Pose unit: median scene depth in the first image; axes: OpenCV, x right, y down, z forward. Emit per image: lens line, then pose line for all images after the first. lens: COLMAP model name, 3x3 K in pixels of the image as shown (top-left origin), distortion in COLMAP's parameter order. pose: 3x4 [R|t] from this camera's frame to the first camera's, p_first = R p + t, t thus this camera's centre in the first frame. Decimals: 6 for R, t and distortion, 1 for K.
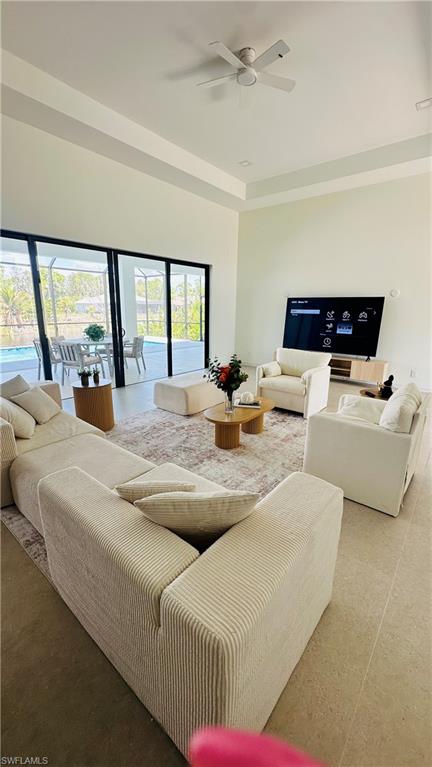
lens RADIAL K [[304.2, 0, 216.0], [0, 304.2, 383.5], [0, 0, 1]] dist [-0.003224, -0.000225]
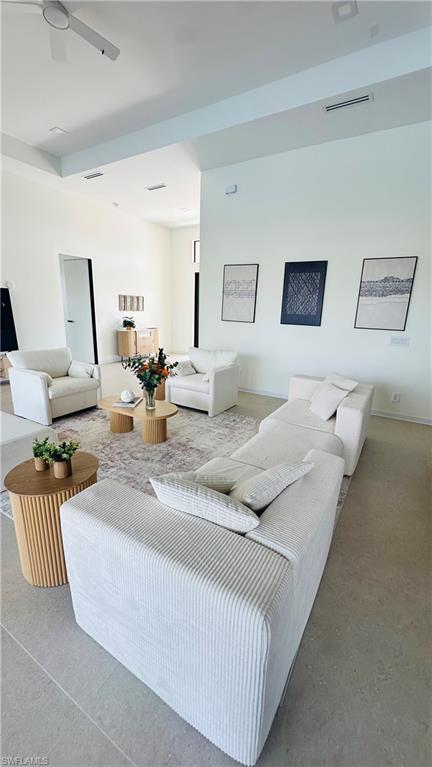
lens RADIAL K [[304.2, 0, 216.0], [0, 304.2, 383.5], [0, 0, 1]] dist [-0.003224, -0.000225]
pose [[-0.144952, -0.256470, 0.955621, -0.555327], [0.210979, 0.935598, 0.283098, -0.133570], [-0.966683, 0.242652, -0.081507, 0.505102]]
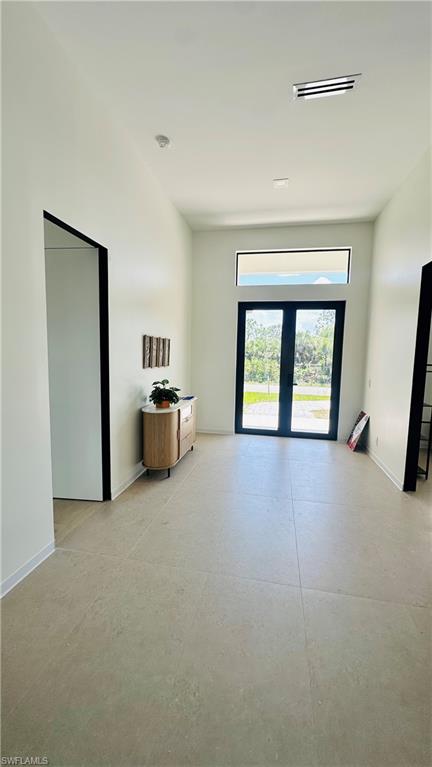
lens RADIAL K [[304.2, 0, 216.0], [0, 304.2, 383.5], [0, 0, 1]] dist [-0.003224, -0.000225]
pose [[-0.468373, -0.110499, 0.876594, 0.295036], [0.186512, 0.957425, 0.220344, -0.229384], [-0.863620, 0.266699, -0.427822, 0.896730]]
